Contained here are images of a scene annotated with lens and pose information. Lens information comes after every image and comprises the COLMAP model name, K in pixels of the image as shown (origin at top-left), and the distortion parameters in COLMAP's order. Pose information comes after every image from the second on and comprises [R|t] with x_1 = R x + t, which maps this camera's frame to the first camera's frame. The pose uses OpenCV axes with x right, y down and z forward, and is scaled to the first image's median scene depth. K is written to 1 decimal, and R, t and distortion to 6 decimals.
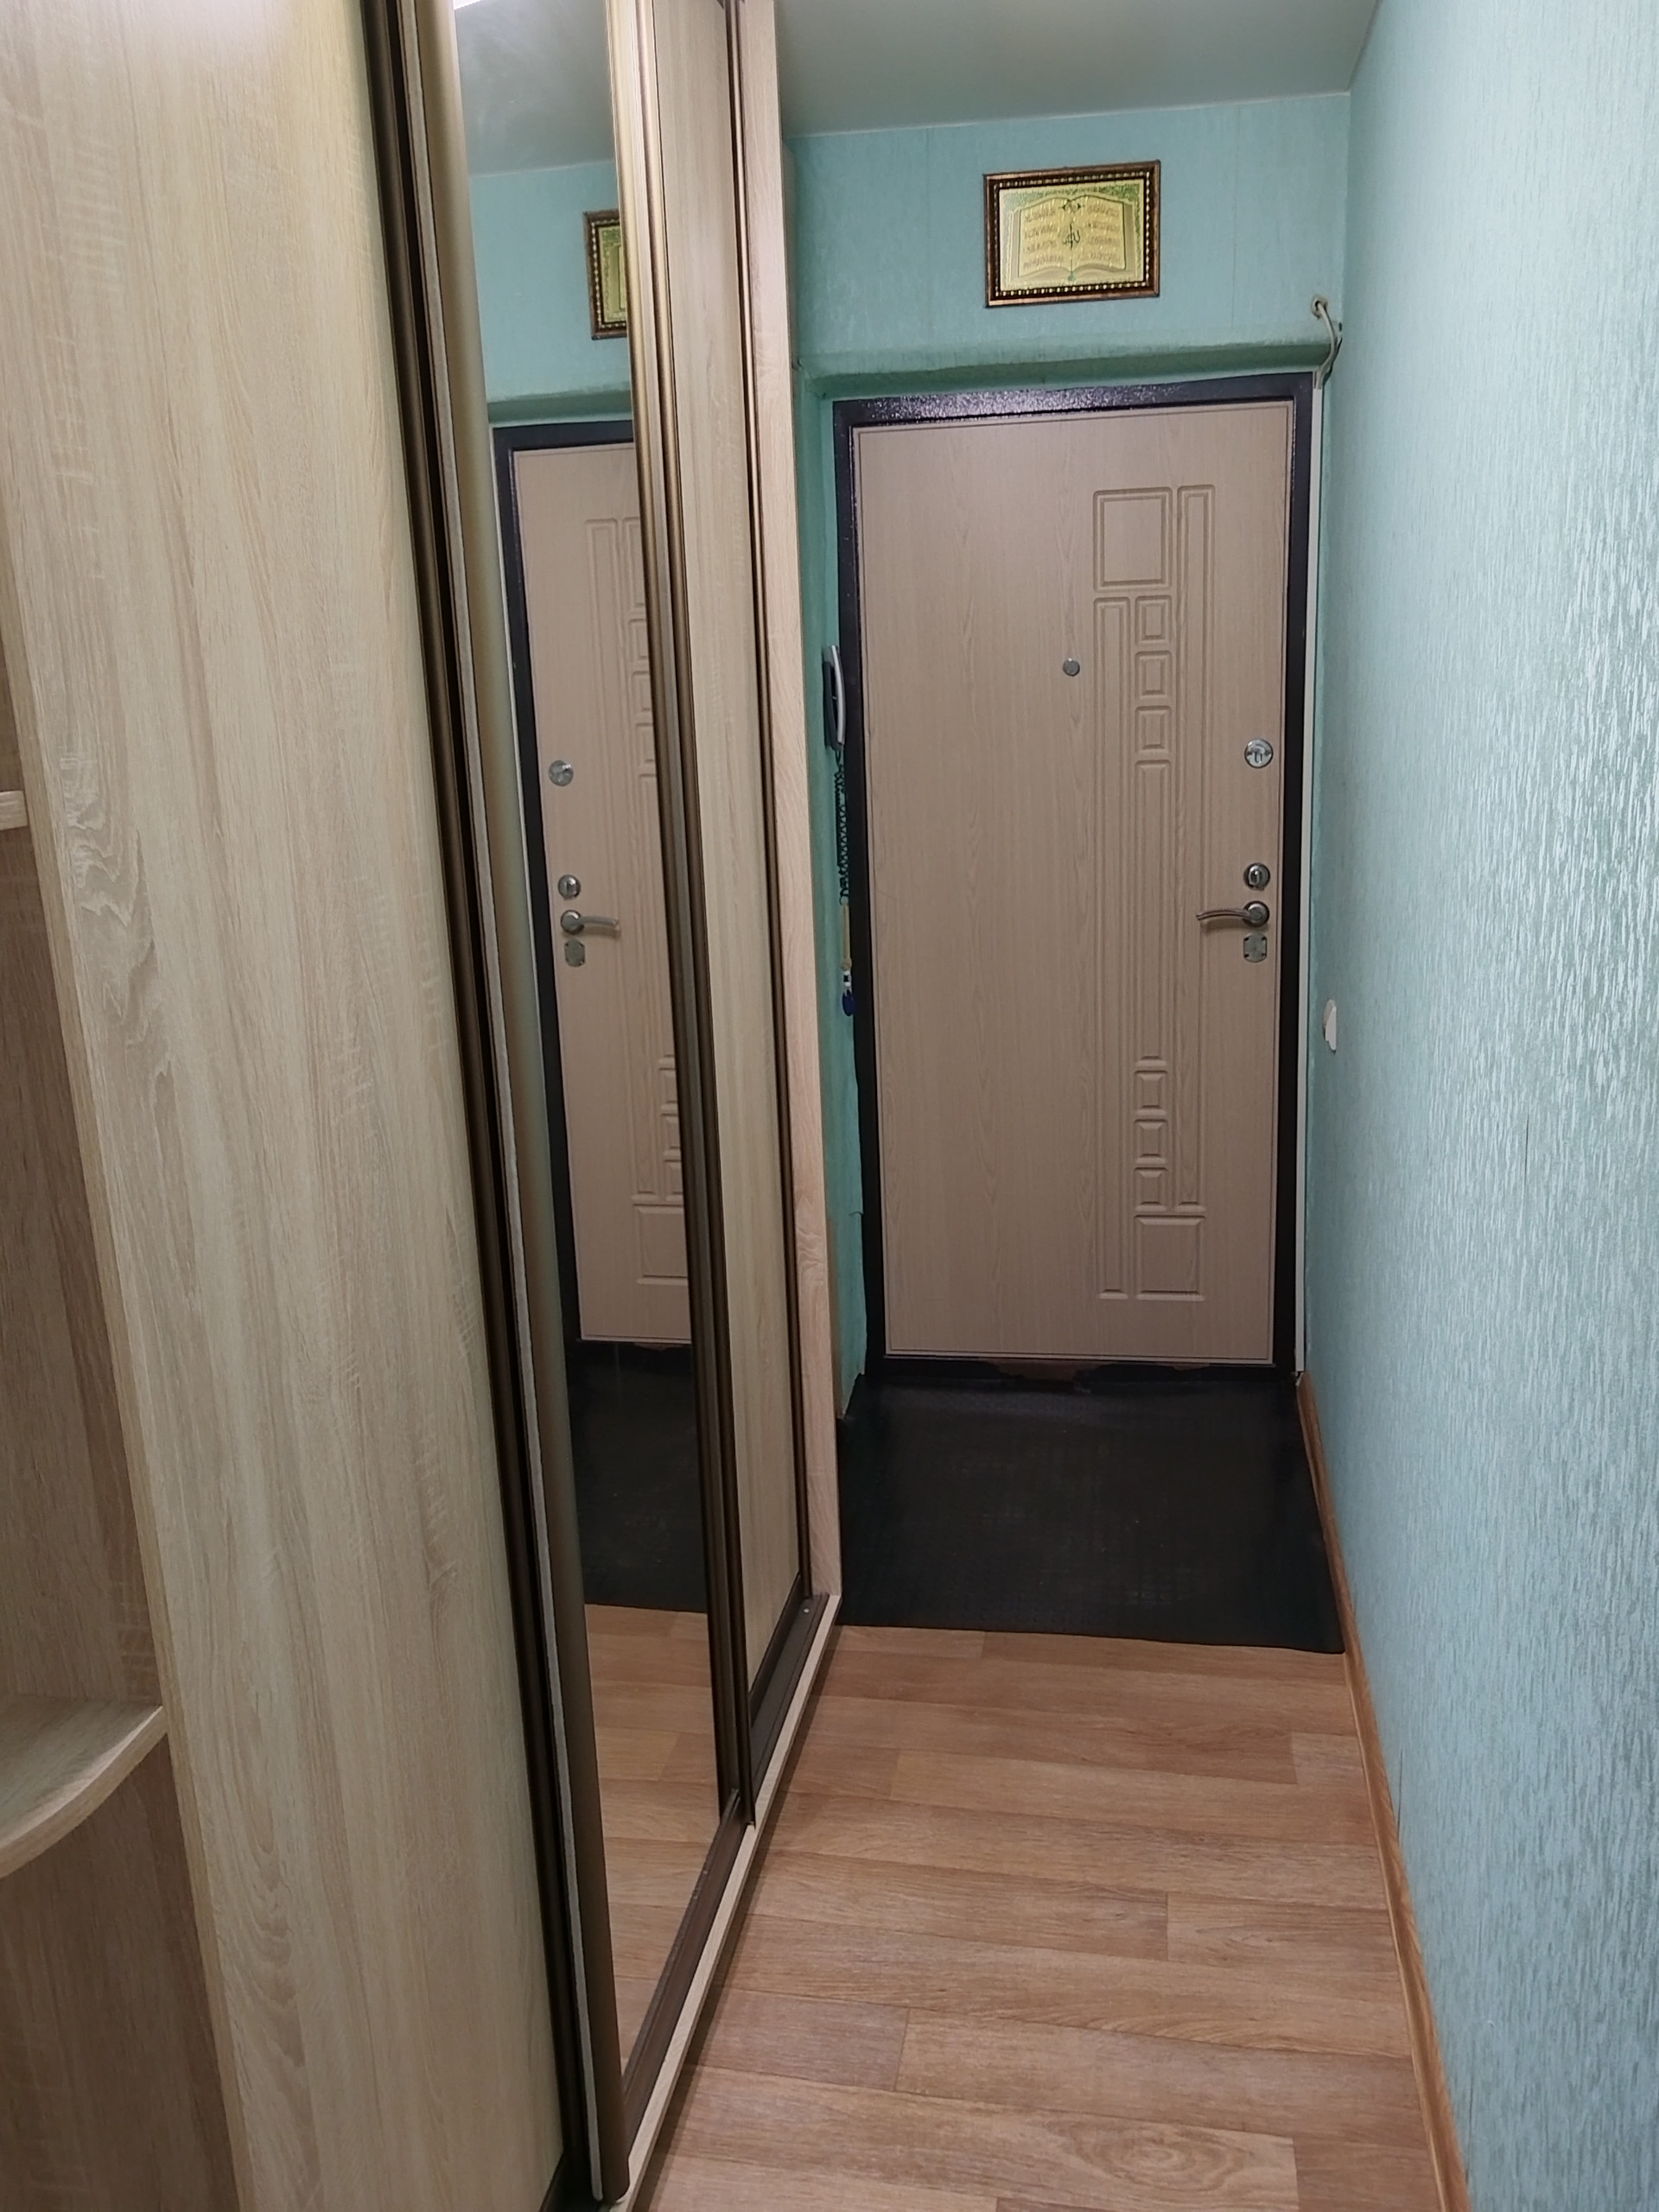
lens RADIAL K [[1761.5, 0, 829.3], [0, 1761.5, 1107.7], [0, 0, 1]] dist [0.004893, 0.004173]
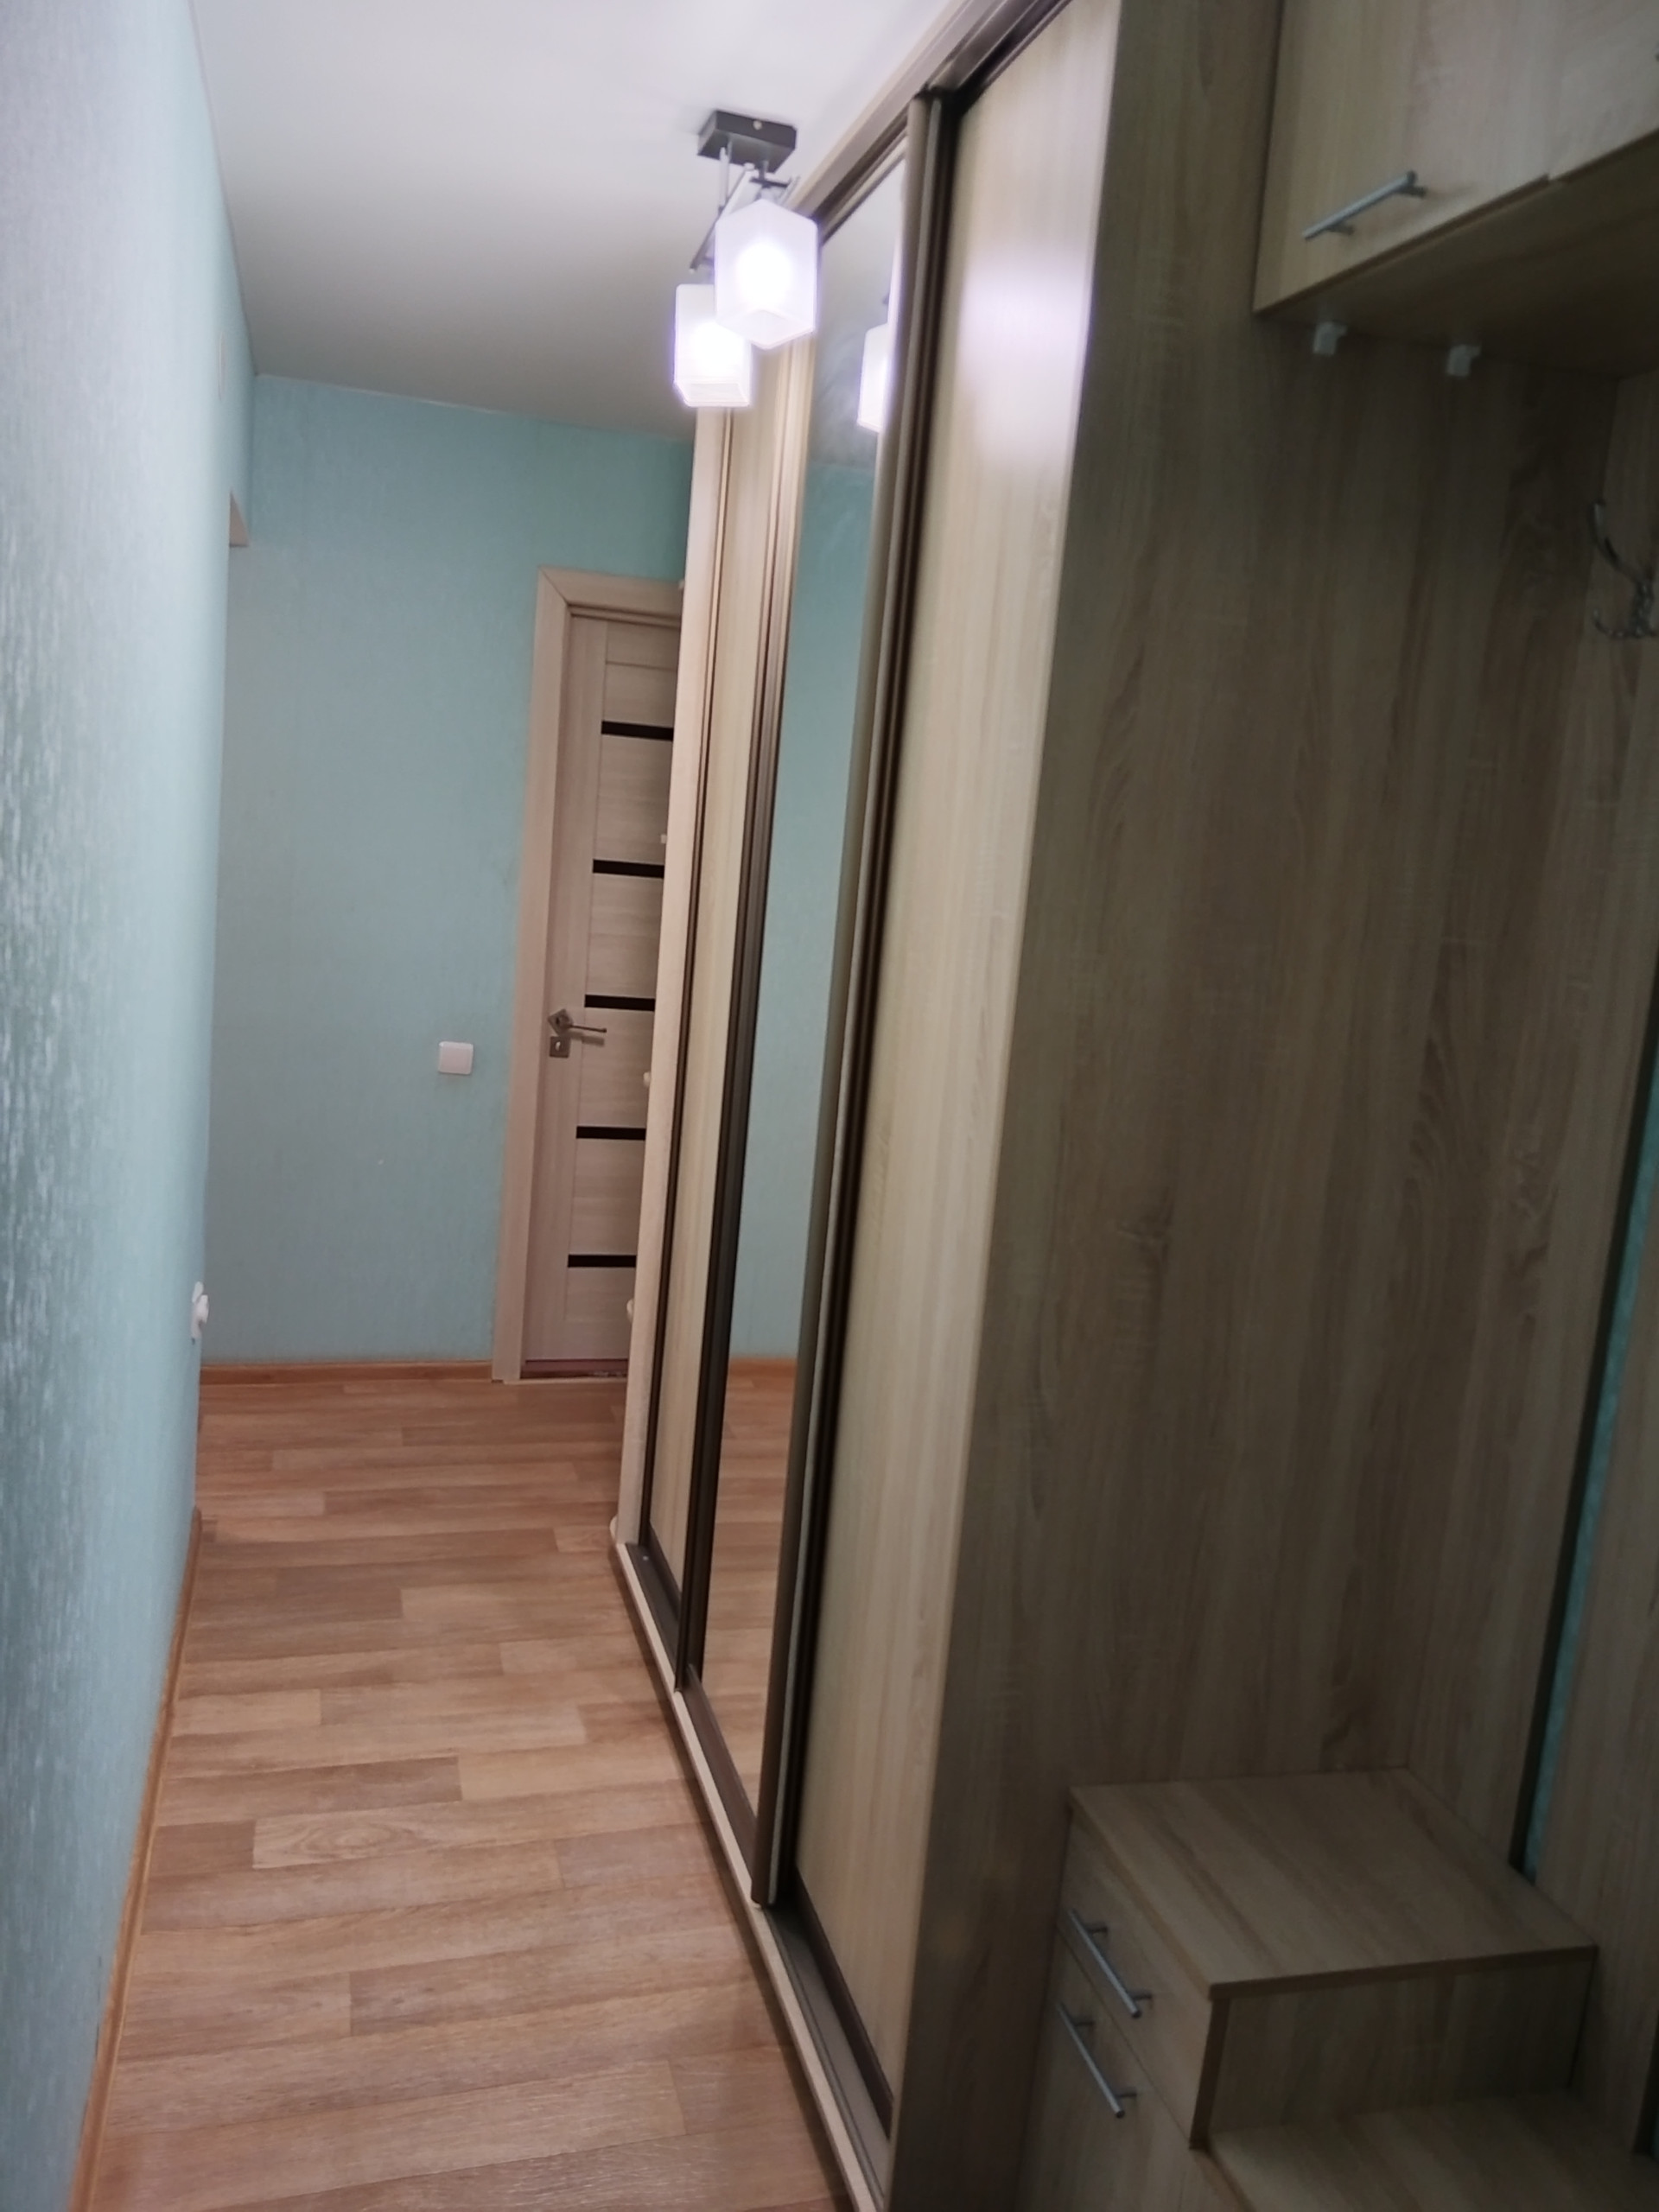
lens RADIAL K [[1761.5, 0, 835.3], [0, 1761.5, 1106.9], [0, 0, 1]] dist [0.004893, 0.004173]
pose [[-0.894744, 0.038240, -0.444940, 0.384245], [-0.158458, 0.904313, 0.396370, -0.472397], [0.417522, 0.425154, -0.803069, 1.757125]]
